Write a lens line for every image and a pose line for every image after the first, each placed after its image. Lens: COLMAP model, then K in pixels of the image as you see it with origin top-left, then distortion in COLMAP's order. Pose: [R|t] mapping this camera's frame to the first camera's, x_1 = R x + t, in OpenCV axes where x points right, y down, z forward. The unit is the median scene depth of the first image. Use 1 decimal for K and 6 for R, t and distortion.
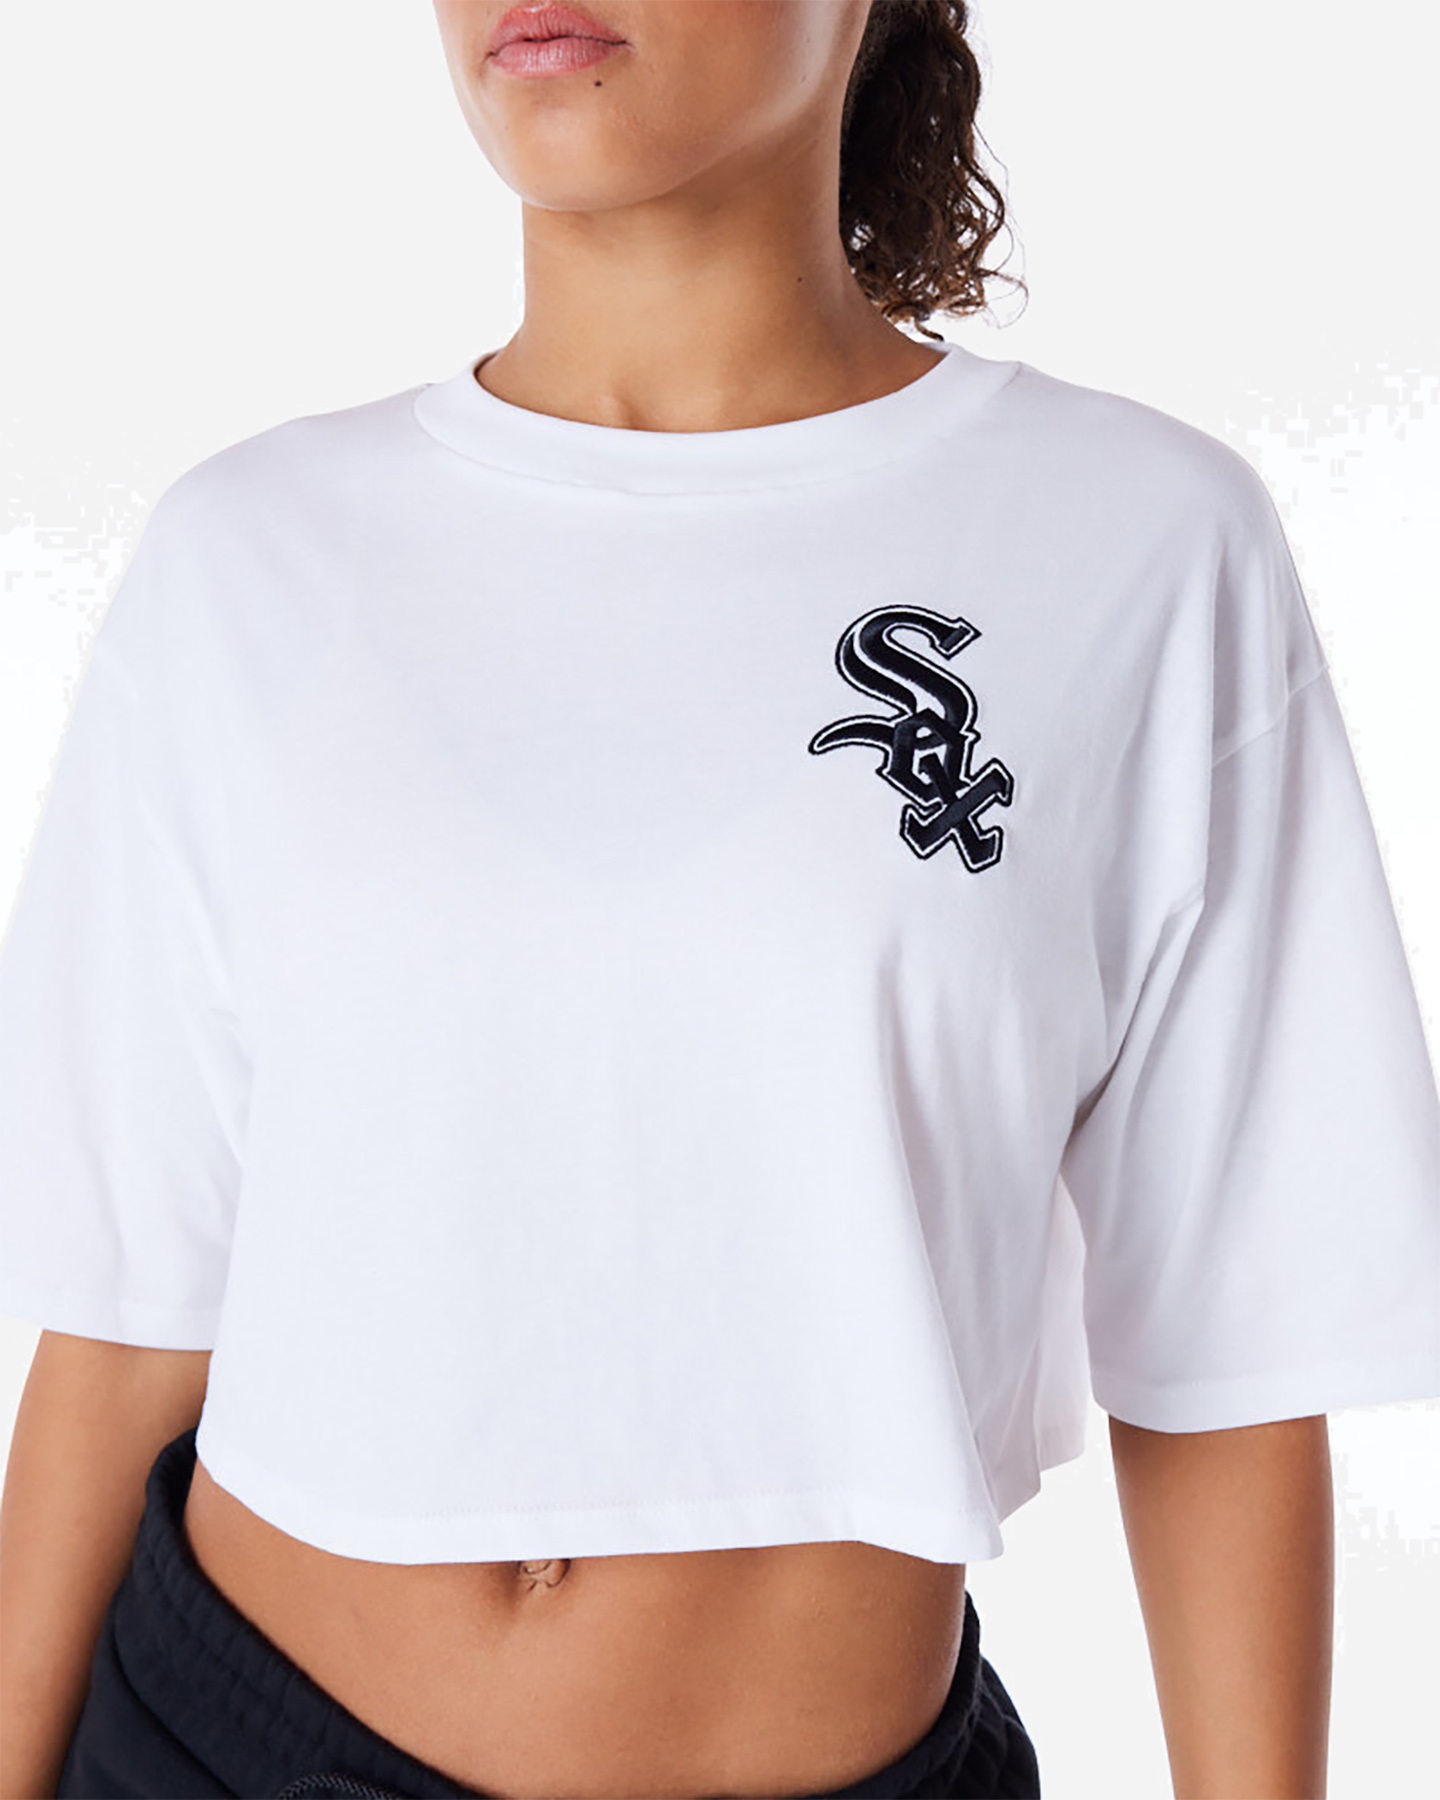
lens RADIAL K [[2782.6, 0, 732.5], [0, 2782.6, 912.4], [0, 0, 1]] dist [0.177778, 0.000000]
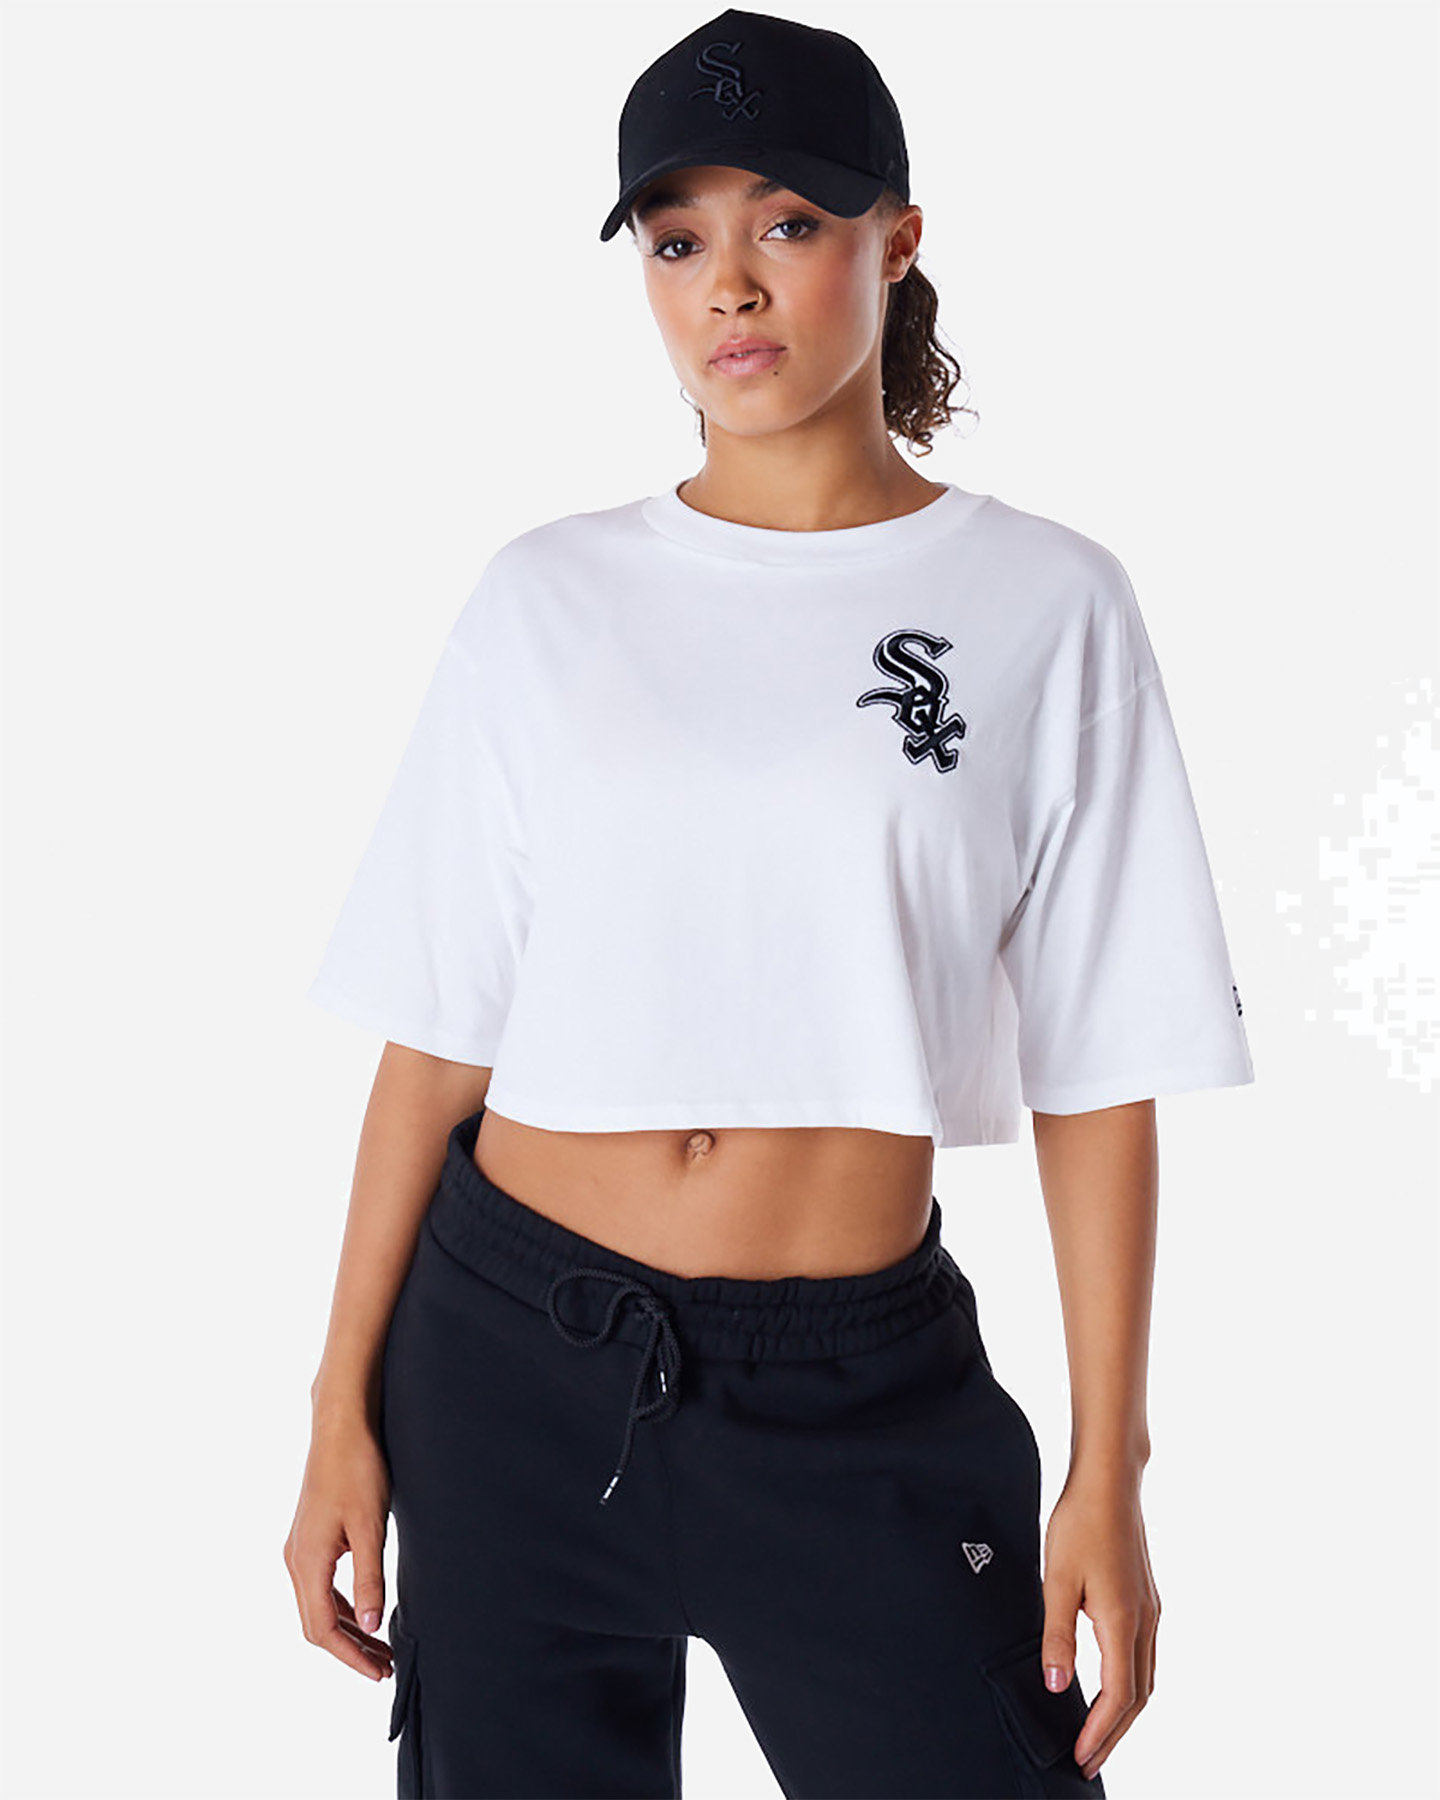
lens RADIAL K [[2520.8, 0, 705.9], [0, 2520.8, 893.0], [0, 0, 1]] dist [0.010516, 0.000000]
pose [[0.998326, 0.041026, -0.040759, 0.001304], [-0.041670, 0.999018, -0.015063, 0.095390], [0.040101, 0.016736, 0.999055, -0.670925]]
